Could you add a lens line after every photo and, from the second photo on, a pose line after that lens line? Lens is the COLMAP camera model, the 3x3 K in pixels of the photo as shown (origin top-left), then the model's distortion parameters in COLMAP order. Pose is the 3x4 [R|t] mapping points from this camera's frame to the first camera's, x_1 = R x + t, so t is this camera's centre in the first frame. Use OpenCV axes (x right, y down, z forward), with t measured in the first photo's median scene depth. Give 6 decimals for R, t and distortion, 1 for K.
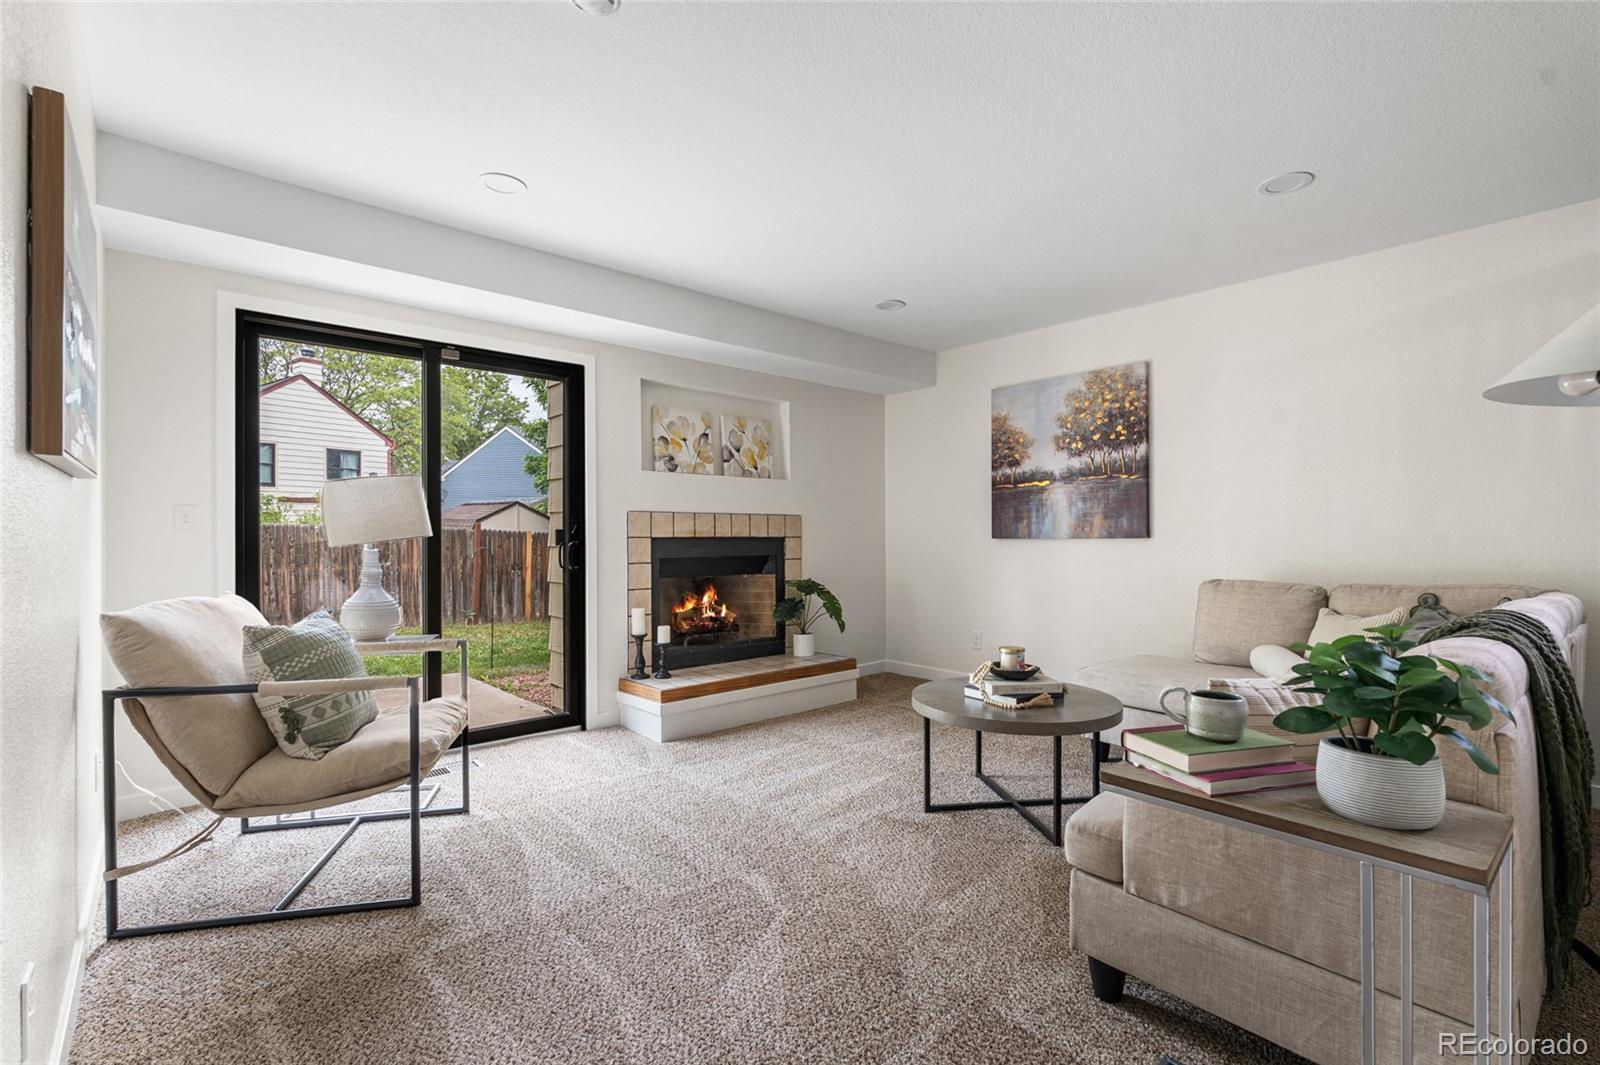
lens RADIAL K [[698.4, 0, 818.0], [0, 698.4, 535.5], [0, 0, 1]] dist [-0.002660, -0.000308]
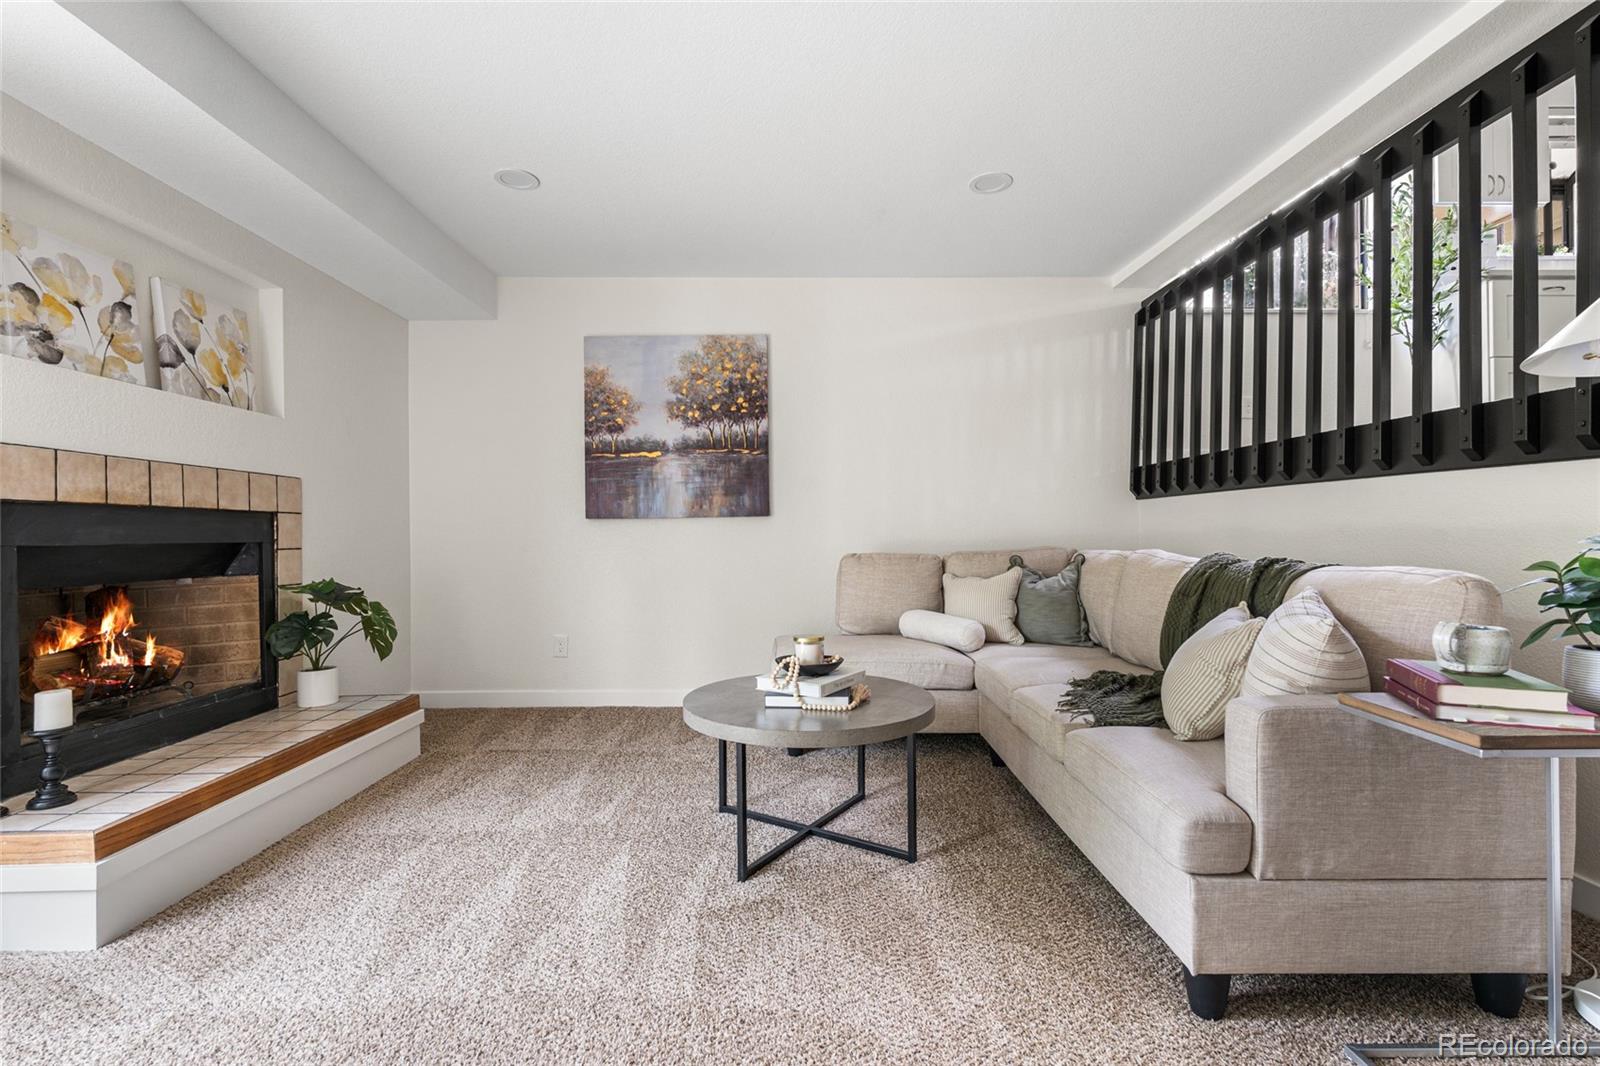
lens RADIAL K [[698.4, 0, 795.0], [0, 698.4, 526.2], [0, 0, 1]] dist [-0.002660, -0.000308]
pose [[0.672882, 0.003236, 0.739743, -0.212021], [0.008395, 0.999893, -0.012011, 0.028014], [-0.739702, 0.014292, 0.672783, 0.302059]]
